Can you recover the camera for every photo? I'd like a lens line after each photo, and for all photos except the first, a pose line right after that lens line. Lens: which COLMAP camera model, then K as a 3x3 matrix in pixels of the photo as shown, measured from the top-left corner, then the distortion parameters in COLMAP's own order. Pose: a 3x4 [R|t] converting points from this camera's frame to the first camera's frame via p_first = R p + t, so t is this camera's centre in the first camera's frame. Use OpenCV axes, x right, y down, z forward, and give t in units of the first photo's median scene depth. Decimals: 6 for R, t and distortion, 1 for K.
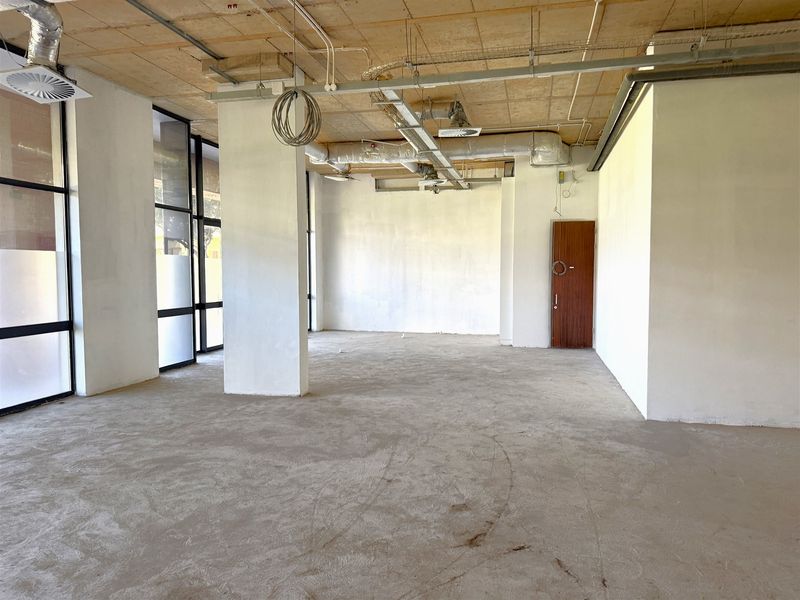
lens RADIAL K [[556.3, 0, 401.7], [0, 556.3, 302.4], [0, 0, 1]] dist [0.089588, -0.132095]
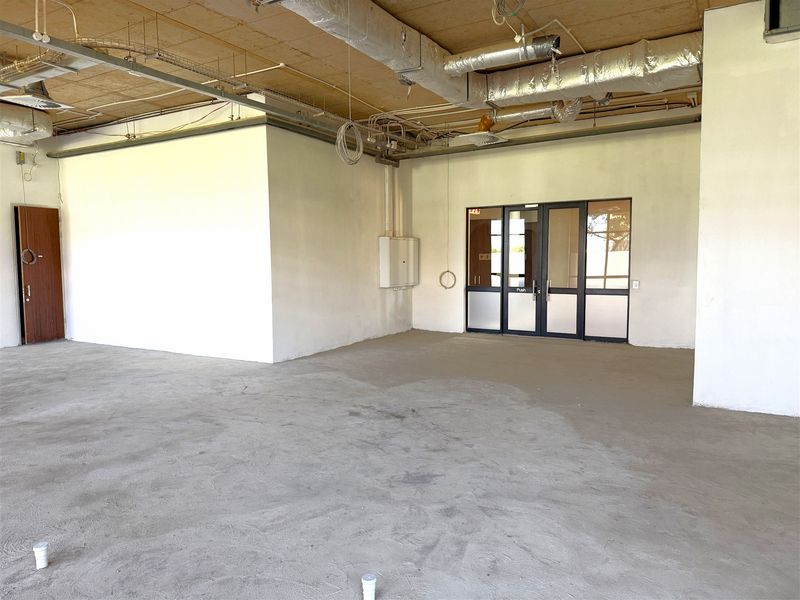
lens RADIAL K [[556.7, 0, 397.2], [0, 556.7, 299.1], [0, 0, 1]] dist [0.100638, -0.142754]
pose [[0.296985, -0.071021, 0.952237, -0.821005], [0.062124, 0.996555, 0.054951, -0.010986], [-0.952859, 0.042838, 0.300374, 0.277279]]
